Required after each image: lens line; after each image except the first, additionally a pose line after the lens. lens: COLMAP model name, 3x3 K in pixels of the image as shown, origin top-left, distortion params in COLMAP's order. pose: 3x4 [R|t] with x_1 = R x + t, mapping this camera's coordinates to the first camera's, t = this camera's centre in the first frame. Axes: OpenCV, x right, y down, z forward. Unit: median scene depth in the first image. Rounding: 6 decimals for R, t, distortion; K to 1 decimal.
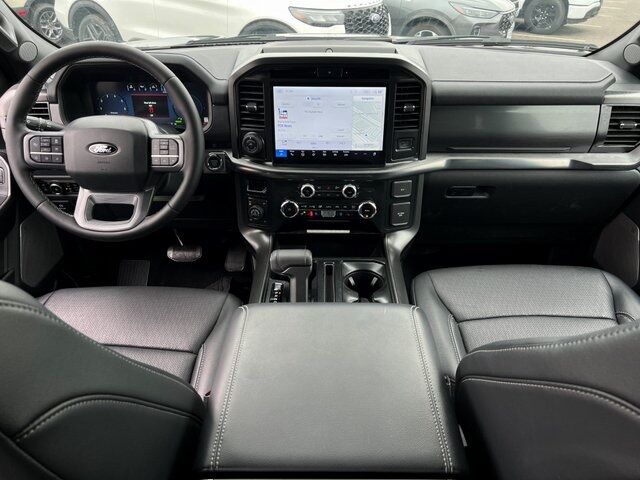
lens RADIAL K [[479.6, 0, 322.3], [0, 479.6, 254.0], [0, 0, 1]] dist [0.007303, 0.001301]
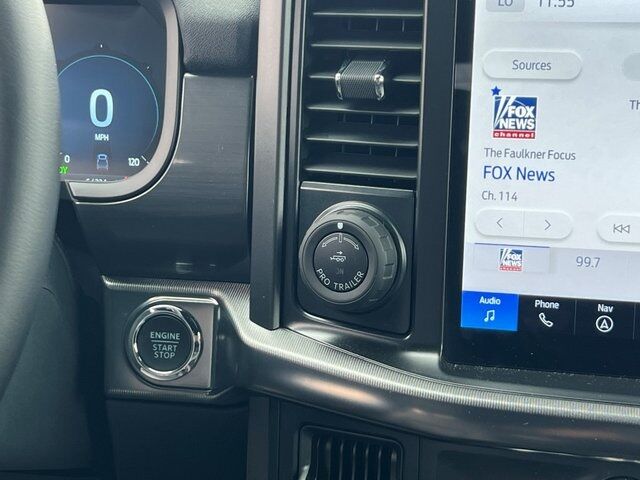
lens RADIAL K [[1284.6, 0, 321.0], [0, 1284.6, 254.6], [0, 0, 1]] dist [0.172047, 0.059744]
pose [[0.978106, 0.049541, -0.202127, -0.048169], [-0.113227, 0.941599, -0.317130, -0.058308], [0.174611, 0.333073, 0.926592, 0.497570]]
